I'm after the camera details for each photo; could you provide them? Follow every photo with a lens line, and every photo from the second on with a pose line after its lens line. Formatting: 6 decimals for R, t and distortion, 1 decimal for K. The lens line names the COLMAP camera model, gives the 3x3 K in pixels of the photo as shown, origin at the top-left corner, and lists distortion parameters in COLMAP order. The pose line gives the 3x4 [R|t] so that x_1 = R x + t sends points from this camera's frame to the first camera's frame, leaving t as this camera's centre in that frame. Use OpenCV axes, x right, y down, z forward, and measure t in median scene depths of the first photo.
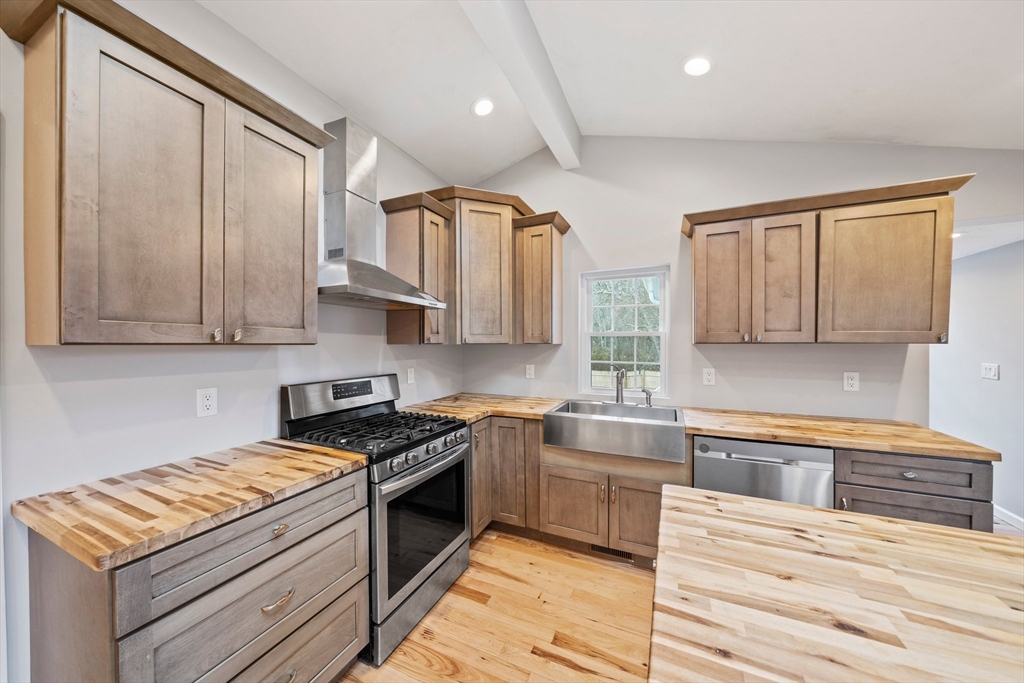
lens RADIAL K [[349.0, 0, 504.5], [0, 349.0, 345.1], [0, 0, 1]] dist [-0.005184, -0.000009]
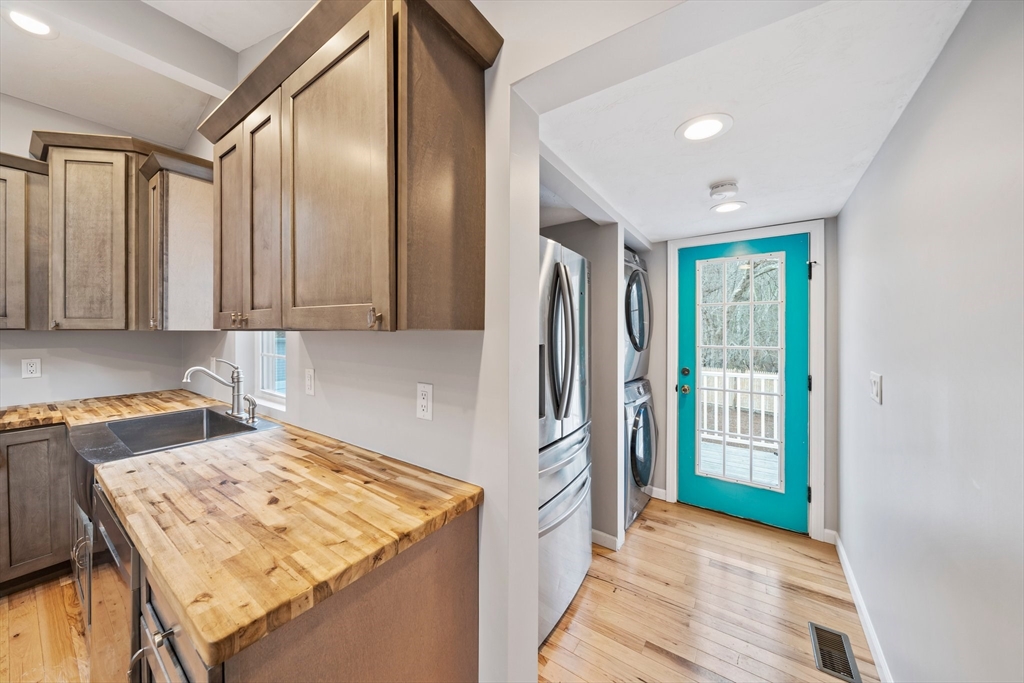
lens RADIAL K [[354.4, 0, 504.1], [0, 354.4, 332.2], [0, 0, 1]] dist [-0.004672, -0.000140]
pose [[0.983497, 0.006205, -0.180818, 1.258482], [-0.006956, 0.999970, -0.003524, -0.002529], [0.180790, 0.004723, 0.983510, 0.493381]]
